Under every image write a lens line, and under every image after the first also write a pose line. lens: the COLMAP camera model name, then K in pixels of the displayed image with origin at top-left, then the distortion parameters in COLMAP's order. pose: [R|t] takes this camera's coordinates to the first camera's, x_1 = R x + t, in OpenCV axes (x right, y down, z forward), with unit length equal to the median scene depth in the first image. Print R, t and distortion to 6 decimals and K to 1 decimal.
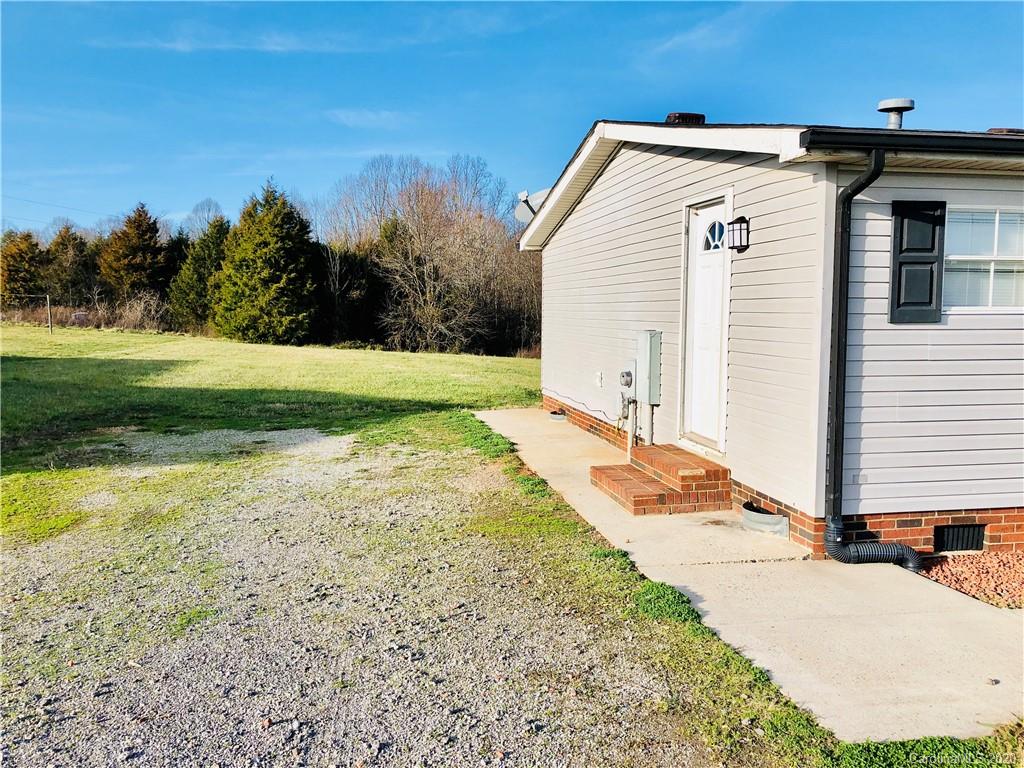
lens RADIAL K [[832.1, 0, 511.0], [0, 832.1, 381.9], [0, 0, 1]] dist [0.047934, -0.045439]
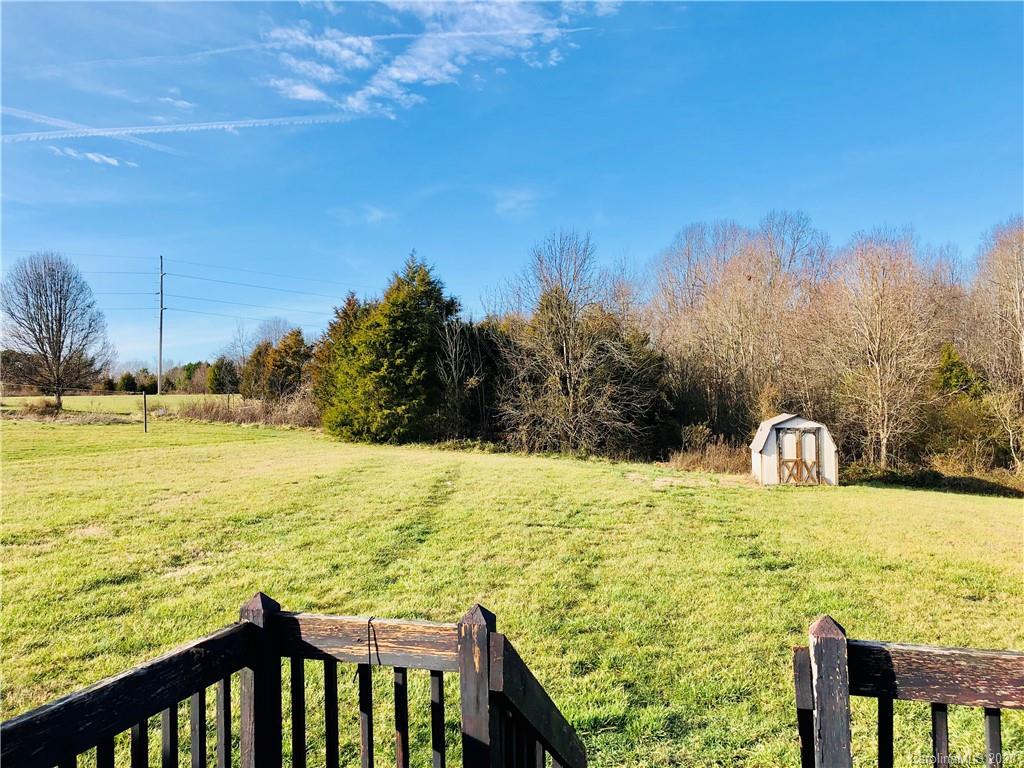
lens RADIAL K [[832.1, 0, 515.3], [0, 832.1, 385.4], [0, 0, 1]] dist [0.047934, -0.045439]
pose [[0.881596, -0.020484, -0.471560, 1.709200], [-0.022977, 0.996011, -0.086222, -0.236847], [0.471445, 0.086848, 0.877609, 2.259779]]
